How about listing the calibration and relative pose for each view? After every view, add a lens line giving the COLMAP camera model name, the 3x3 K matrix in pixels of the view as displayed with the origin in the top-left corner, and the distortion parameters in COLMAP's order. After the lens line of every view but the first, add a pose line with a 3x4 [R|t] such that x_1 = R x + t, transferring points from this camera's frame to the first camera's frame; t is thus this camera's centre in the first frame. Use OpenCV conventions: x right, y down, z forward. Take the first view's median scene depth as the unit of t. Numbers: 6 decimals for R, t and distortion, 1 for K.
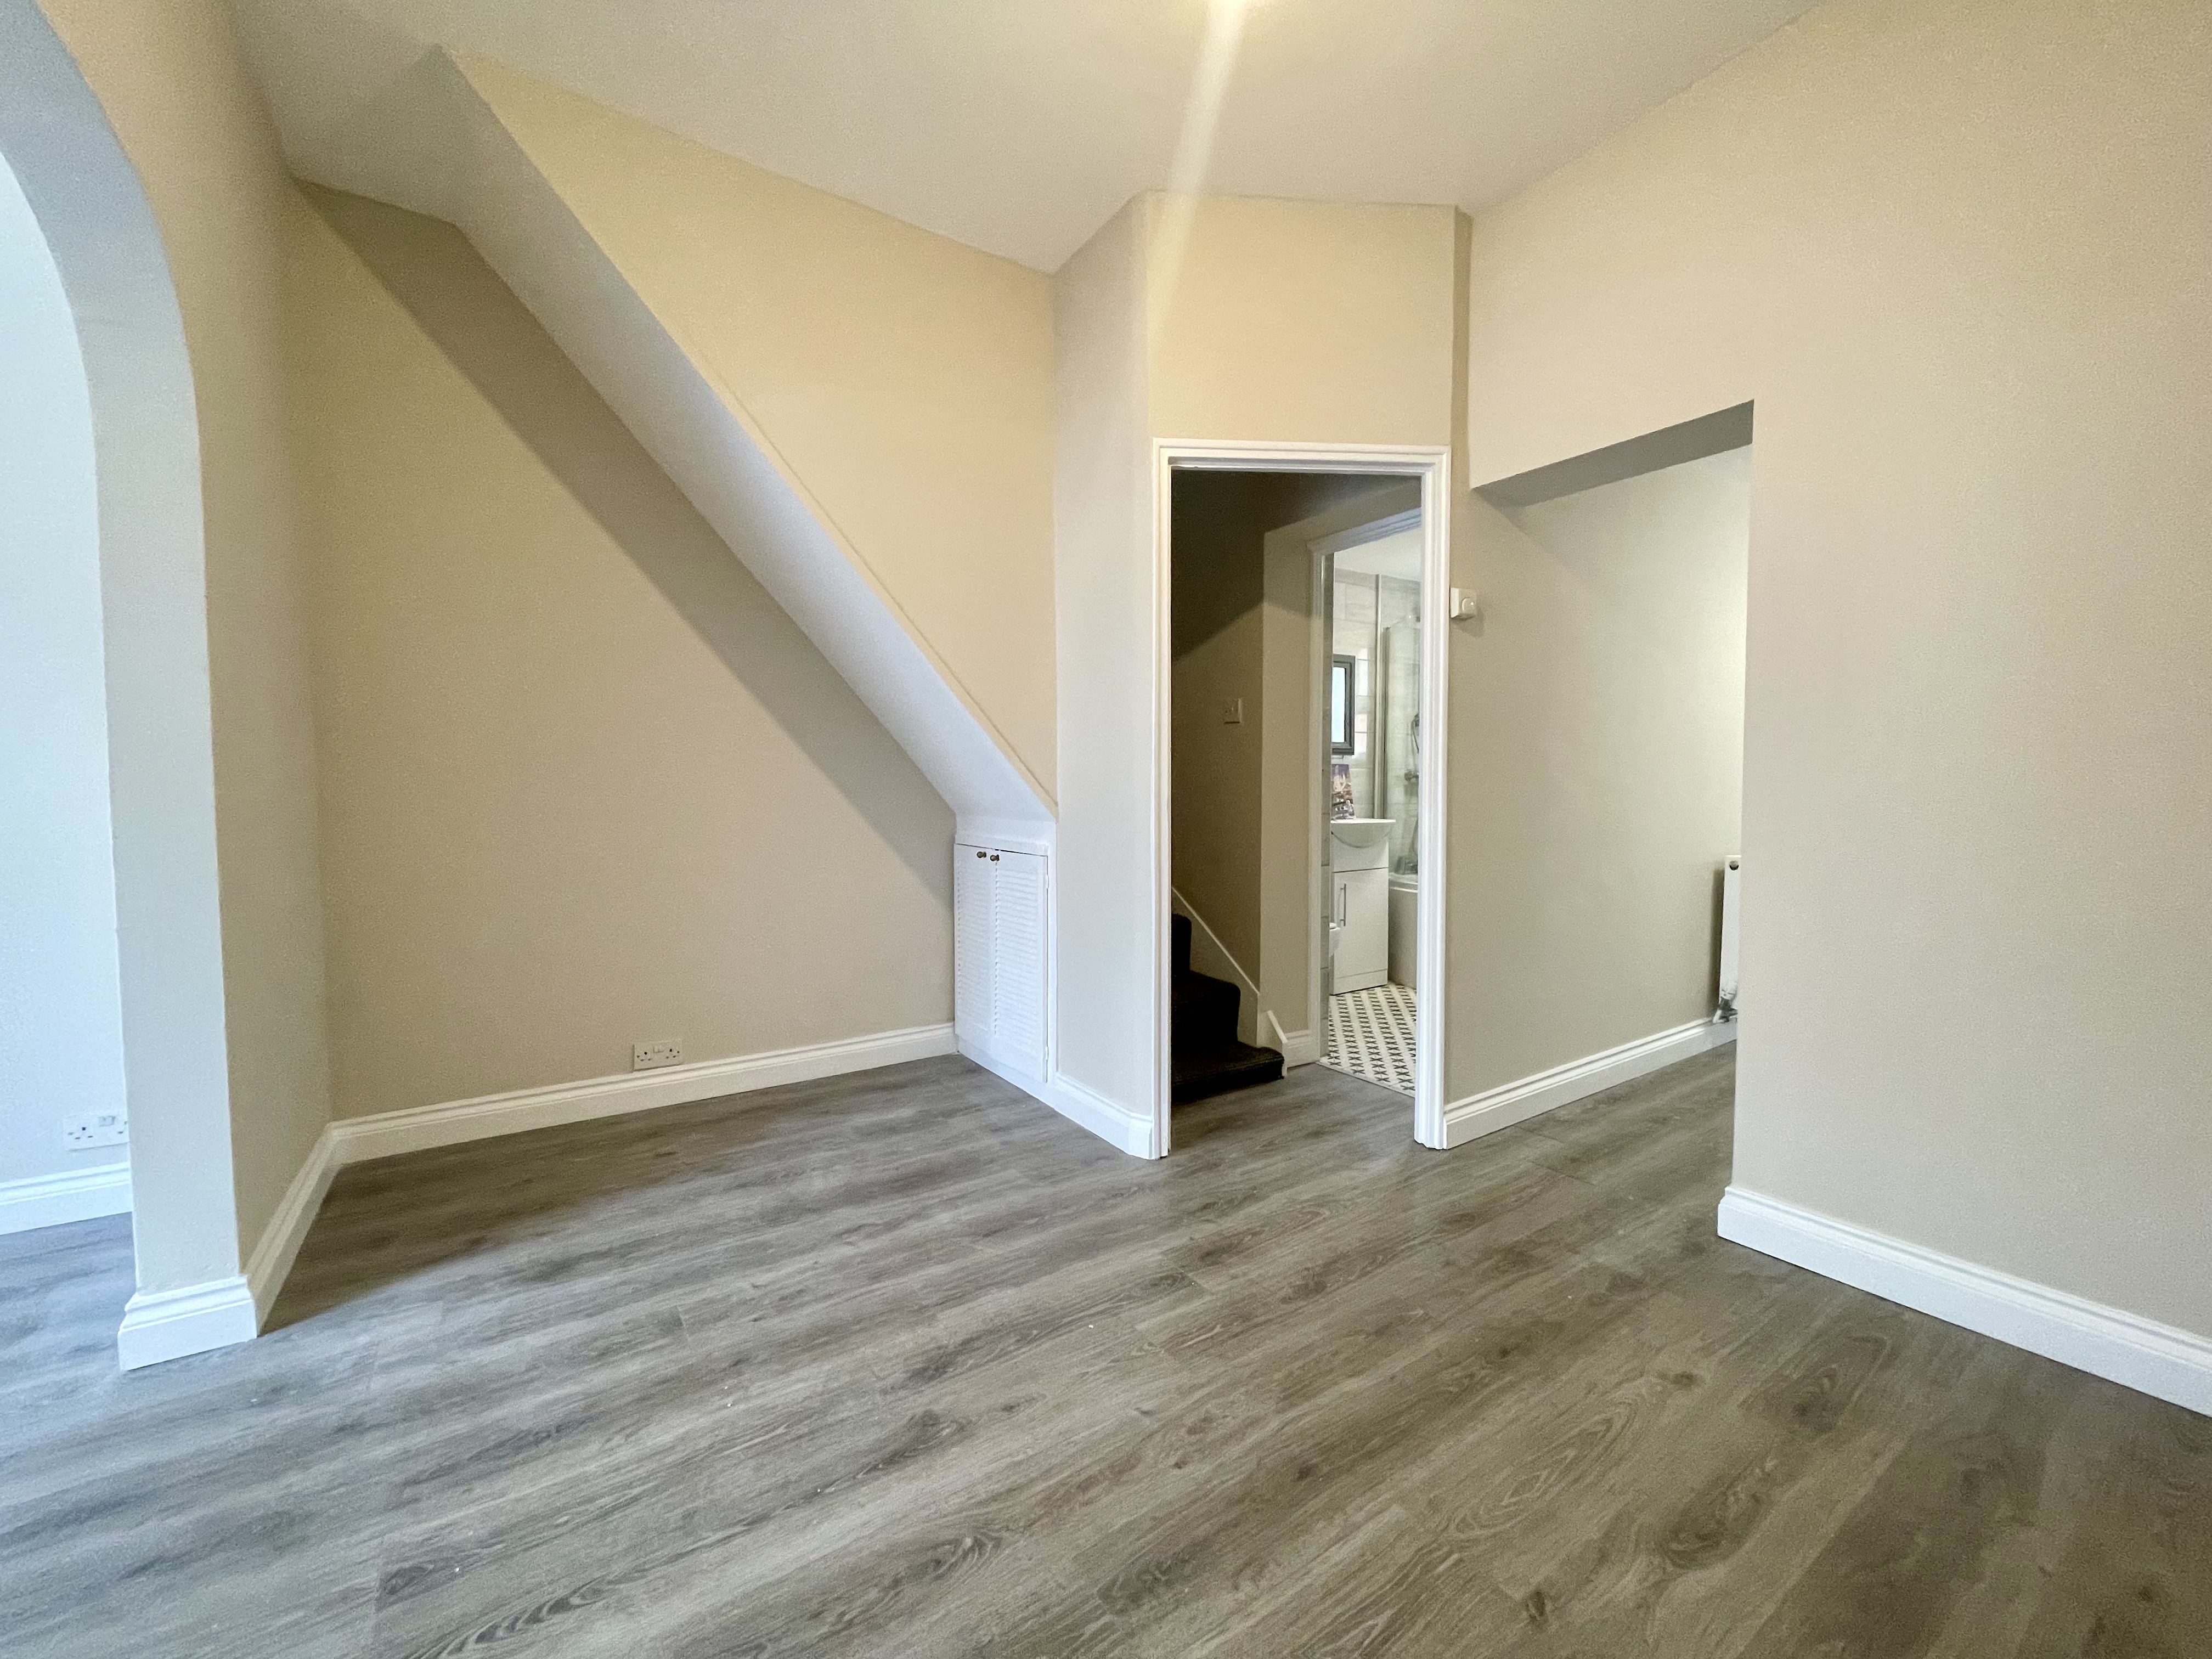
lens RADIAL K [[893.3, 0, 1106.0], [0, 893.3, 829.5], [0, 0, 1]] dist [-0.001757, -0.000281]
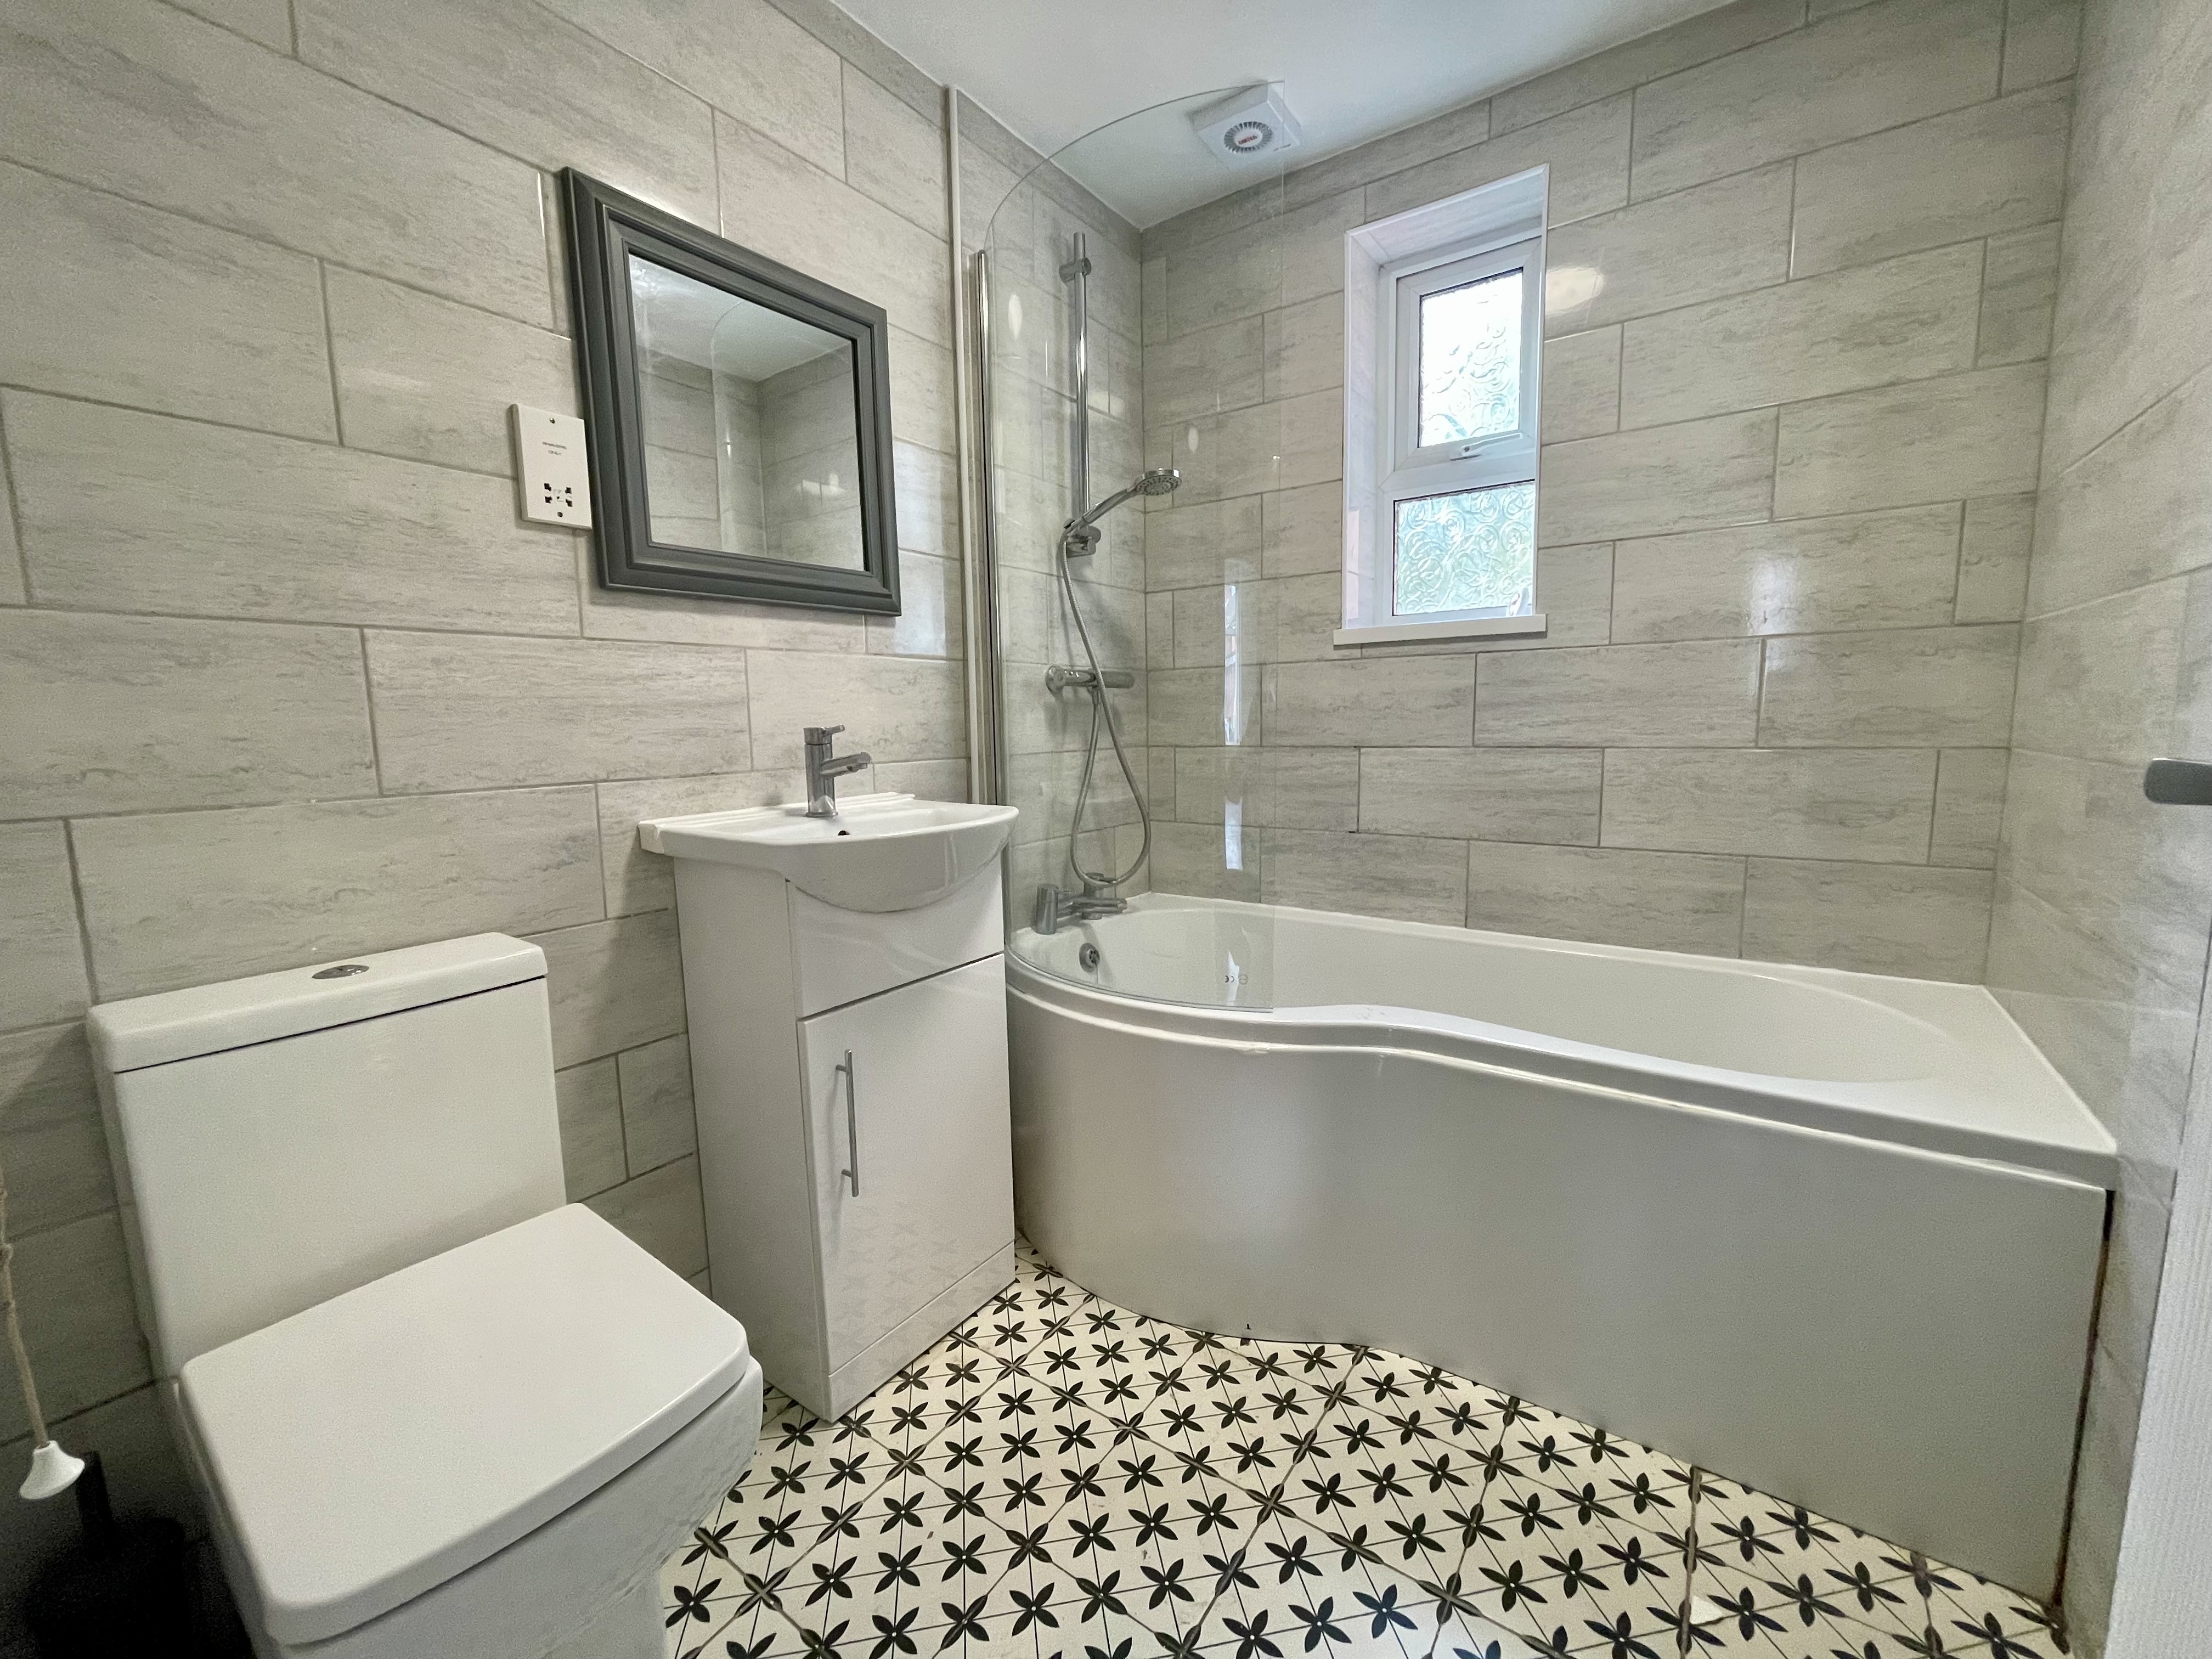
lens RADIAL K [[893.3, 0, 1106.0], [0, 893.3, 829.5], [0, 0, 1]] dist [-0.001757, -0.000281]
pose [[0.936248, -0.059229, 0.346312, 0.226103], [0.029611, 0.995483, 0.090202, -0.030809], [-0.350090, -0.074197, 0.933773, 0.638337]]
